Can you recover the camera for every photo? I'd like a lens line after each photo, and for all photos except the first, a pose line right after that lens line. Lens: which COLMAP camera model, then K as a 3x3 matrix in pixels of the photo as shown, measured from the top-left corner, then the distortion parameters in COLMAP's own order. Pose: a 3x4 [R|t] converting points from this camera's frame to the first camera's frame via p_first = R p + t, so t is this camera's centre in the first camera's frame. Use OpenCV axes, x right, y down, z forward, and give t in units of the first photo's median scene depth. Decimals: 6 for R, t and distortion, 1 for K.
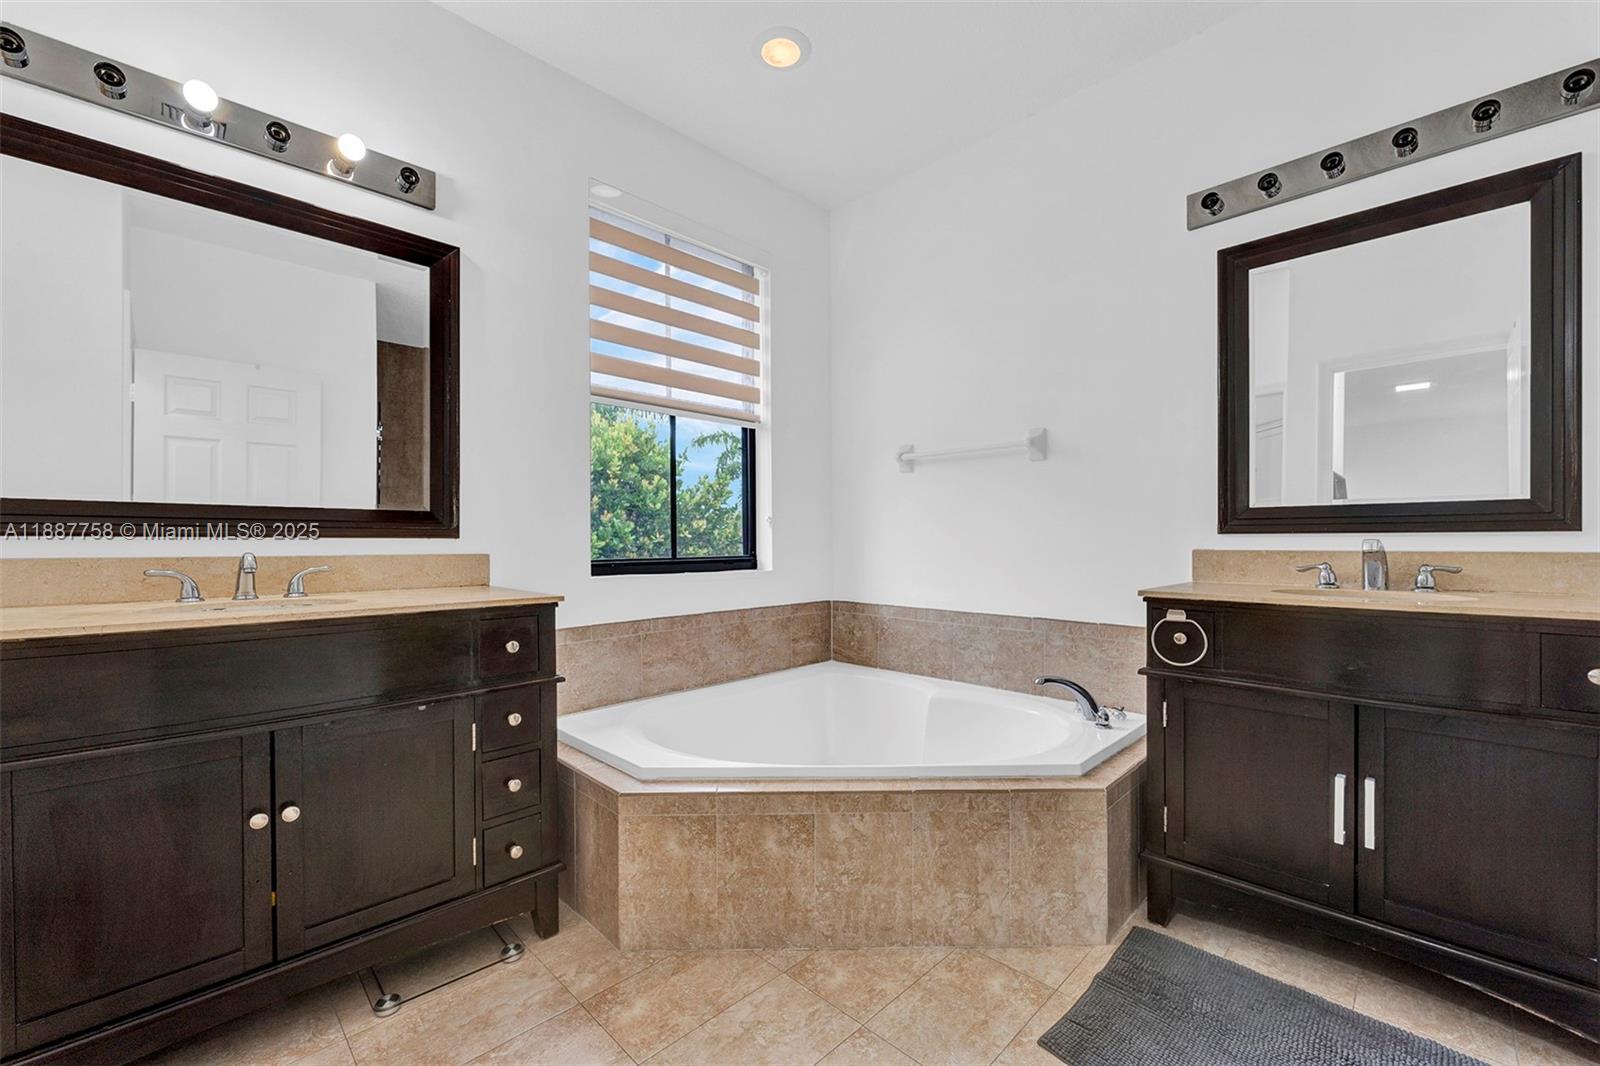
lens RADIAL K [[662.3, 0, 806.0], [0, 662.3, 543.1], [0, 0, 1]] dist [-0.003203, -0.000435]
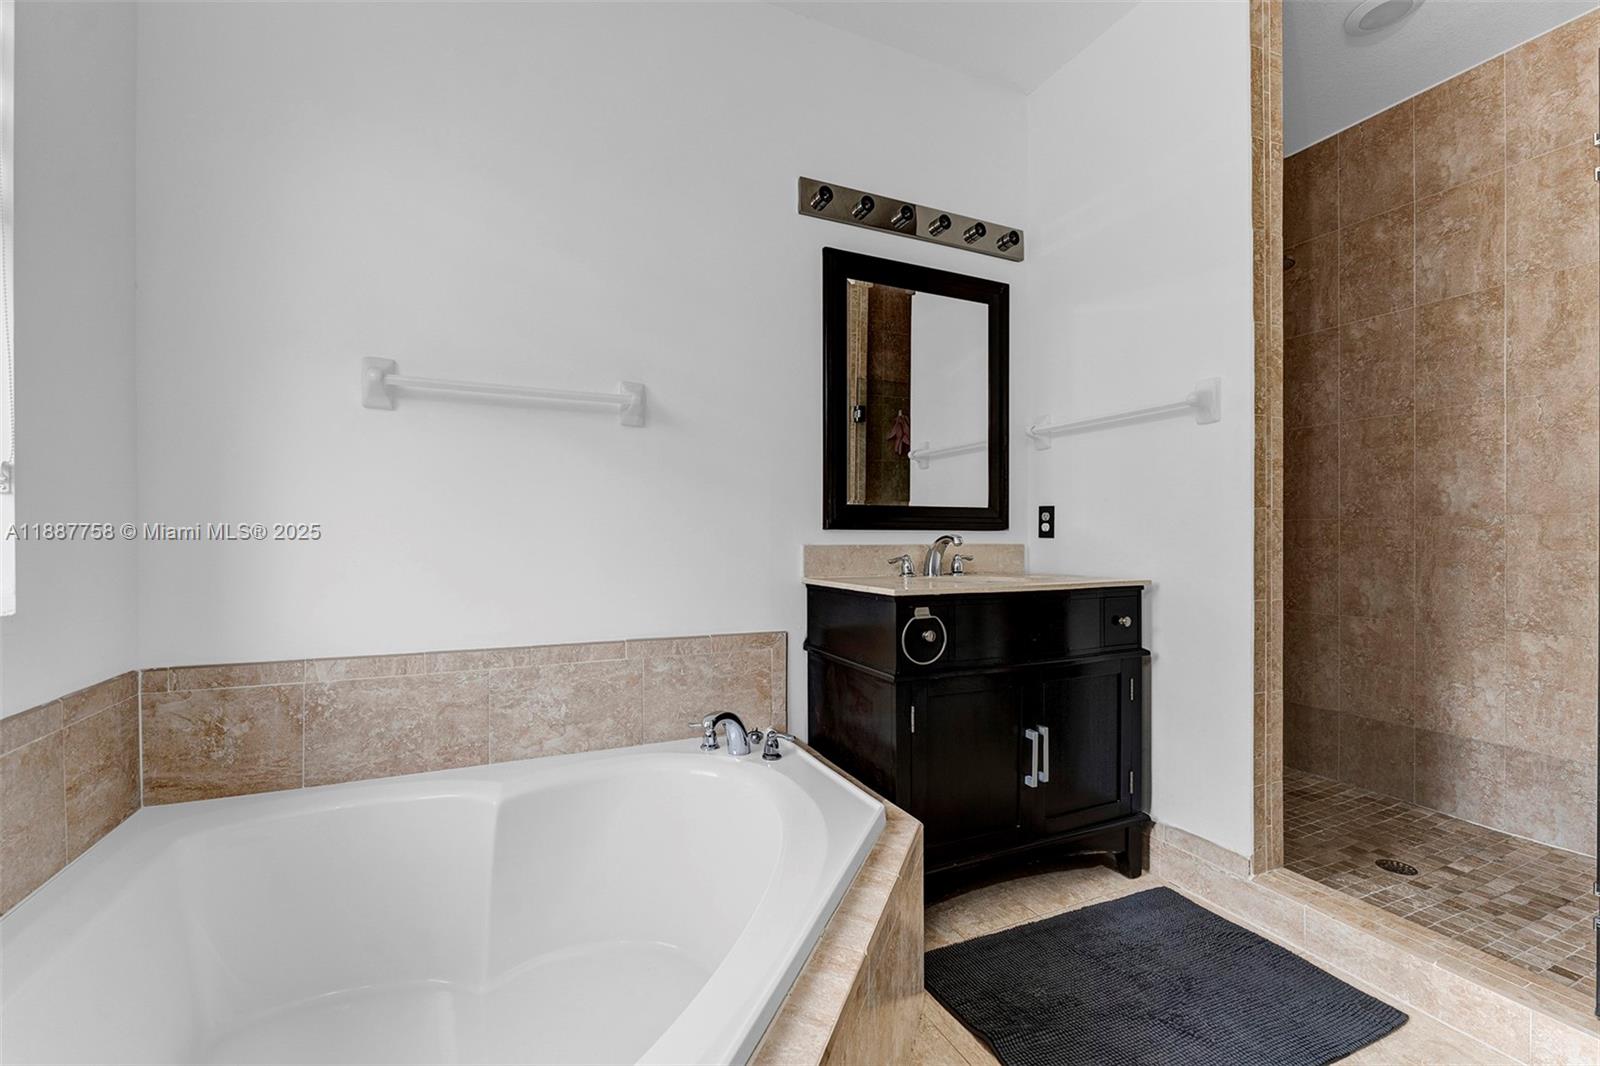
lens RADIAL K [[662.3, 0, 802.6], [0, 662.3, 539.8], [0, 0, 1]] dist [-0.003203, -0.000435]
pose [[0.355373, 0.001313, 0.934724, -0.272976], [0.002925, 0.999993, -0.002516, 0.003918], [-0.934720, 0.003628, 0.355366, 0.561058]]
